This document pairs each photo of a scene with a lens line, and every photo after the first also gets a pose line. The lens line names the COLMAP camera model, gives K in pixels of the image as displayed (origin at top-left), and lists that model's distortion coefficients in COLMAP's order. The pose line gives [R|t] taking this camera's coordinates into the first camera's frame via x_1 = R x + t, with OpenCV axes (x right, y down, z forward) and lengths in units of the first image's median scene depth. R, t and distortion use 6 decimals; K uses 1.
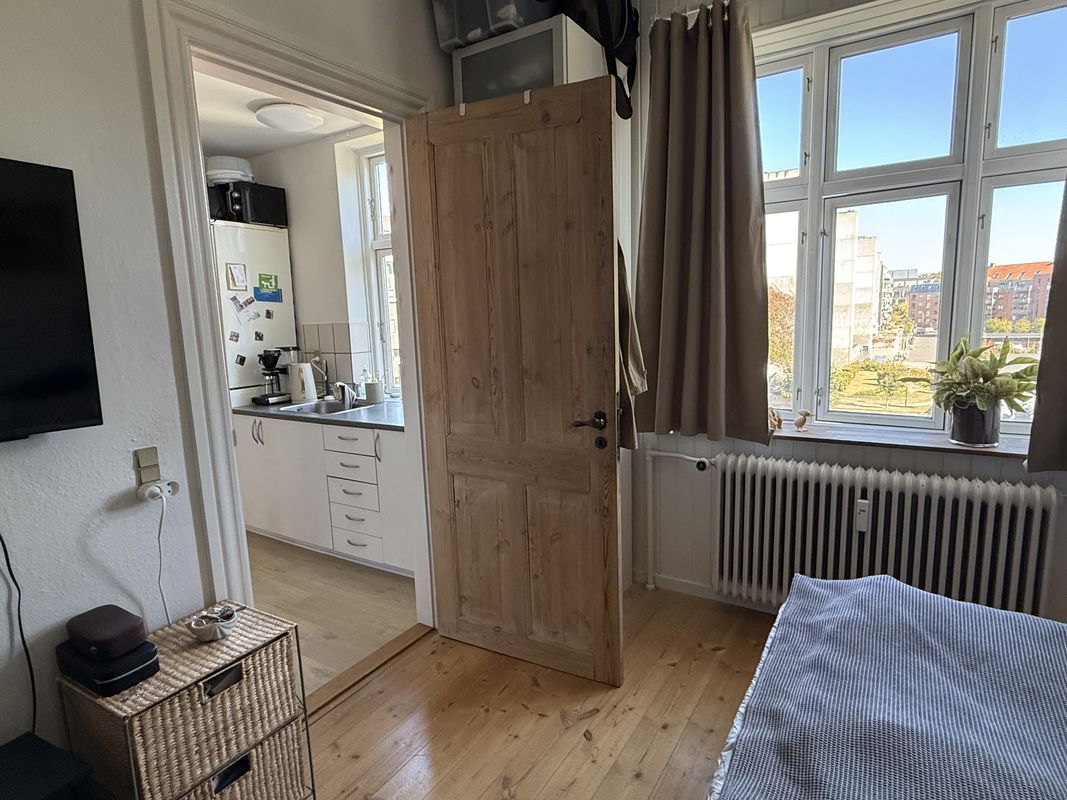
lens RADIAL K [[584.8, 0, 533.5], [0, 584.8, 400.0], [0, 0, 1]] dist [0.025212, 0.000051]
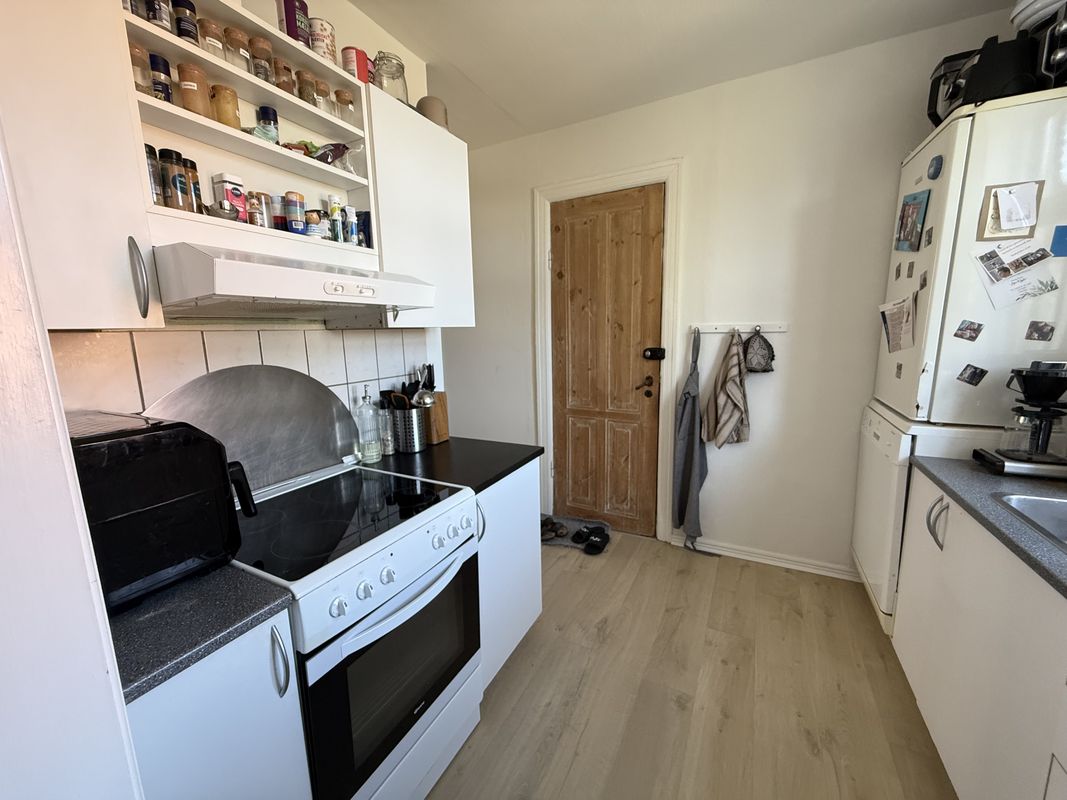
lens RADIAL K [[423.9, 0, 529.9], [0, 423.9, 400.6], [0, 0, 1]] dist [0.000245, -0.000601]
pose [[0.081964, 0.186939, -0.978946, -0.152387], [-0.124348, 0.976494, 0.176060, -0.063365], [0.988848, 0.107299, 0.103283, 0.570747]]
